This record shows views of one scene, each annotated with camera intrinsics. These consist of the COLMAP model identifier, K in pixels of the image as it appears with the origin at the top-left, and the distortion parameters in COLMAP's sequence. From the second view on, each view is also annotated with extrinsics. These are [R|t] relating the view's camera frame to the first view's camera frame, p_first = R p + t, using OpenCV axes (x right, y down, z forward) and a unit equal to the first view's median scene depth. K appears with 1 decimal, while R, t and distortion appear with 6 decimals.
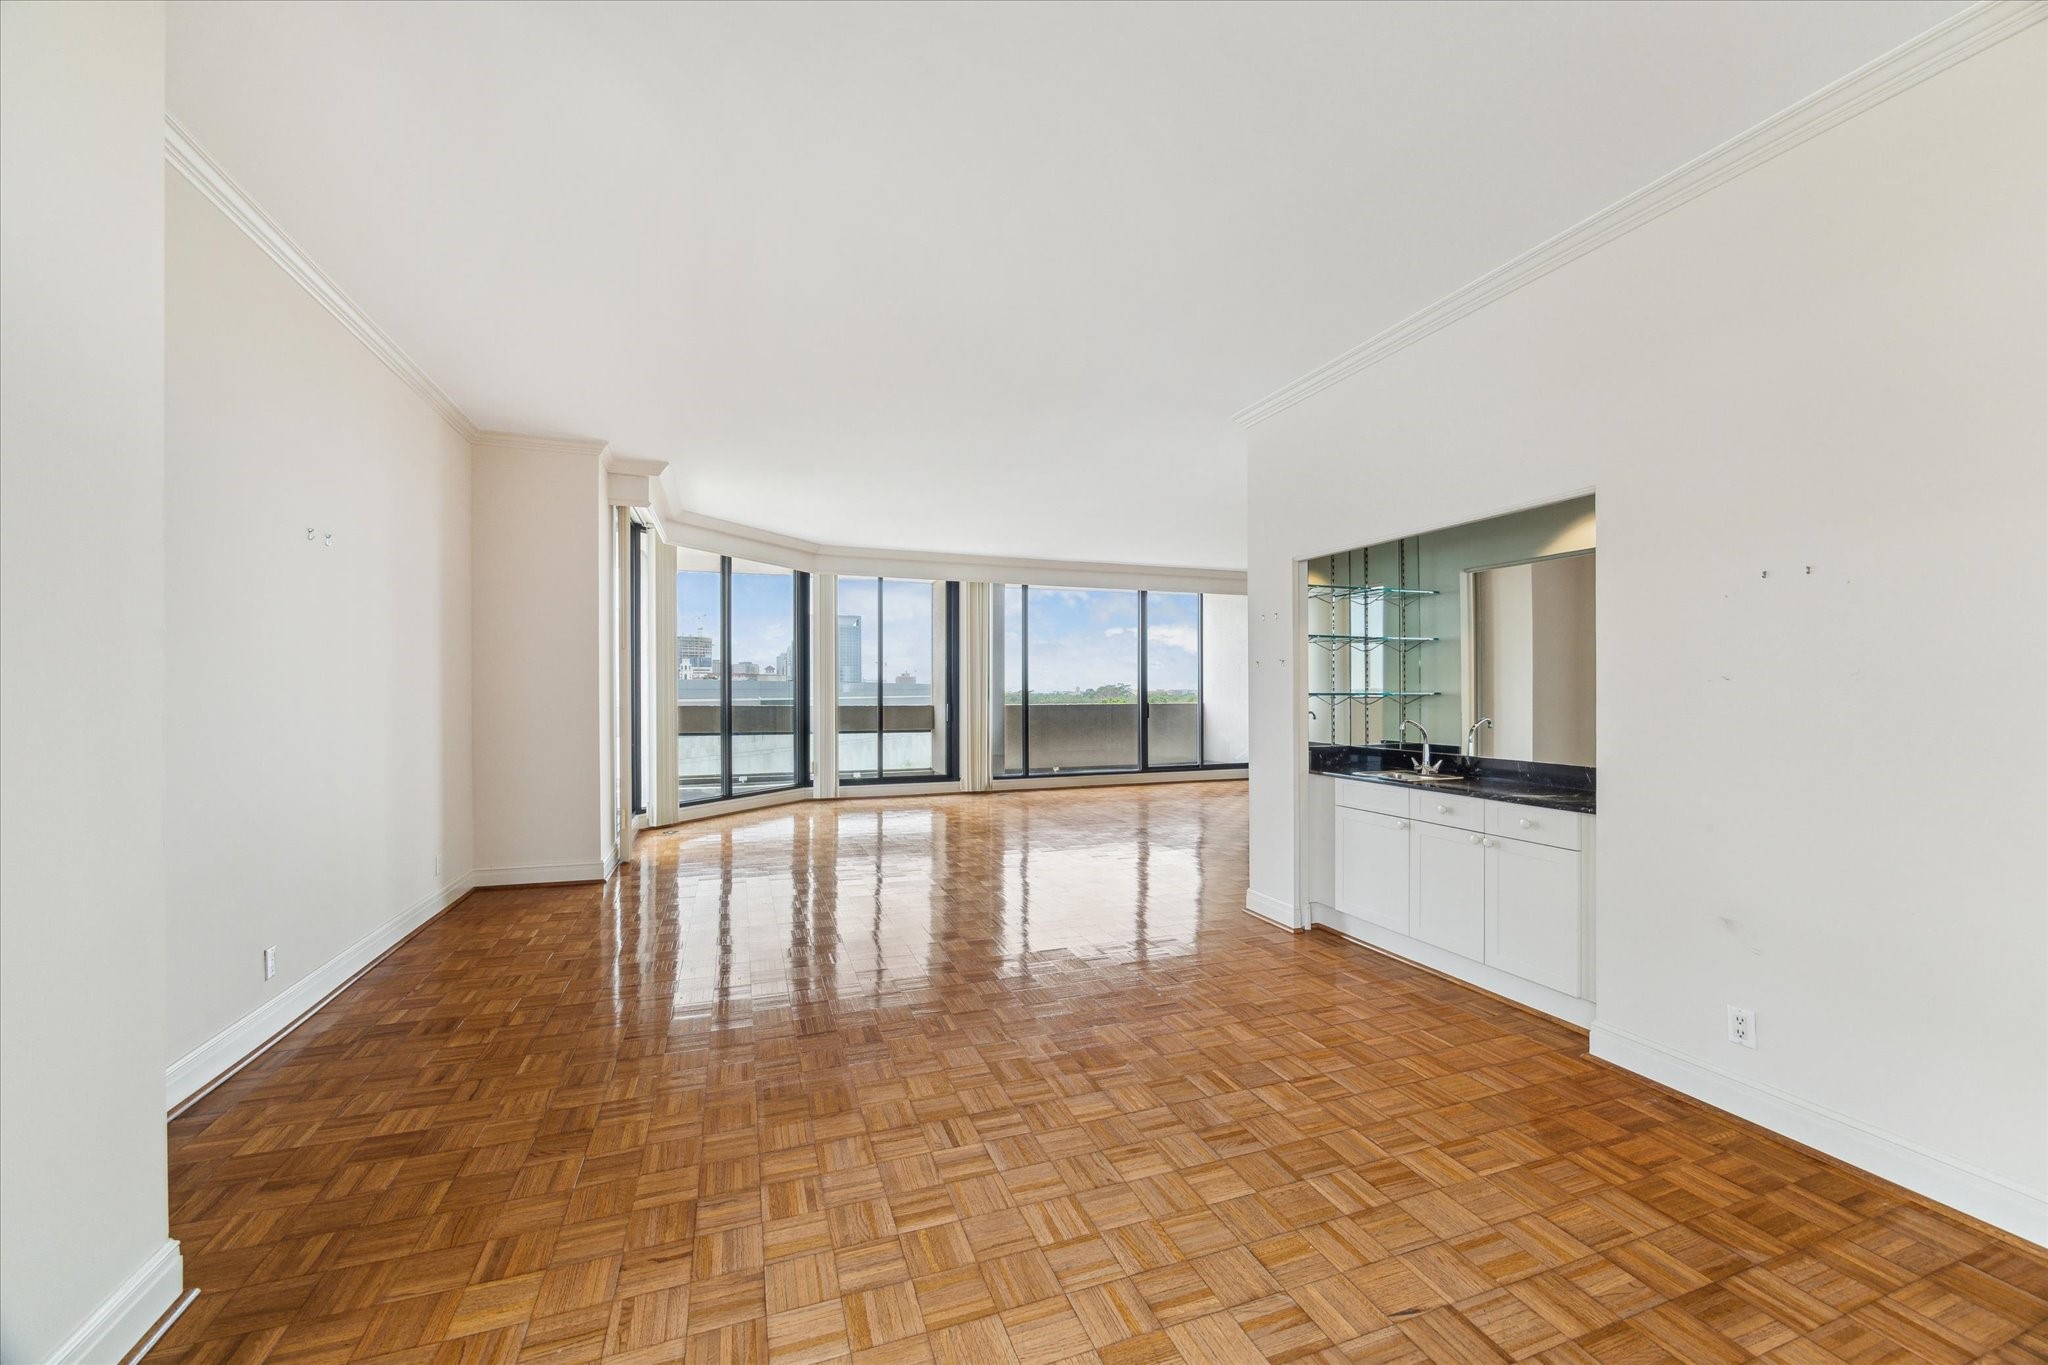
lens RADIAL K [[784.3, 0, 1021.1], [0, 784.3, 694.3], [0, 0, 1]] dist [-0.006776, 0.000228]
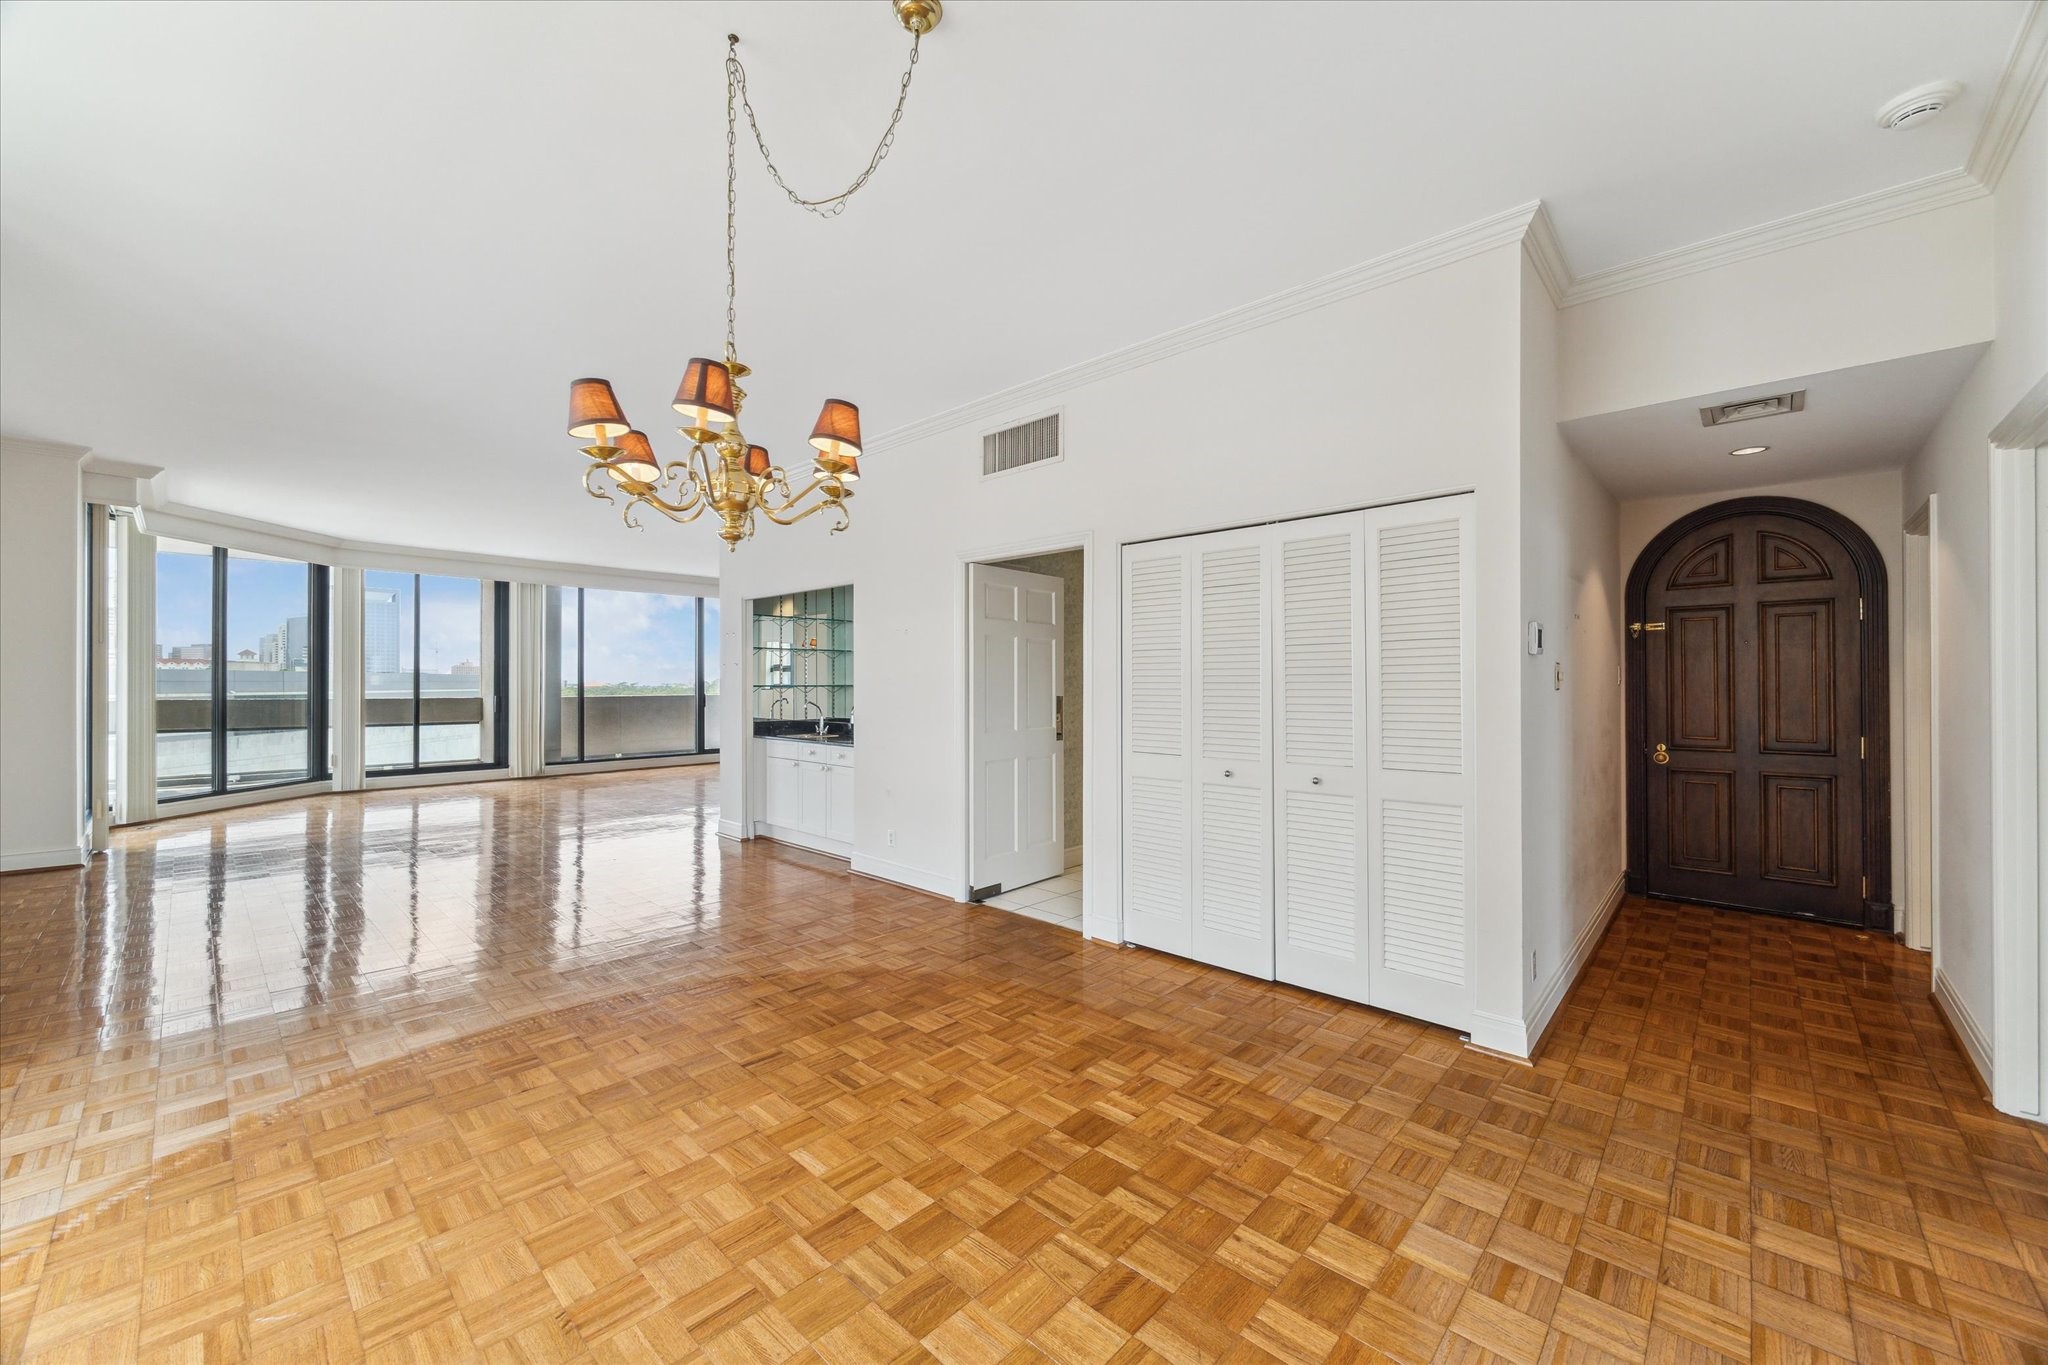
lens RADIAL K [[784.3, 0, 1032.0], [0, 784.3, 676.7], [0, 0, 1]] dist [-0.006776, 0.000228]
pose [[0.887259, 0.002452, 0.461266, 0.153087], [0.003064, 0.999932, -0.011208, -0.000106], [-0.461262, 0.011358, 0.887191, -0.672800]]
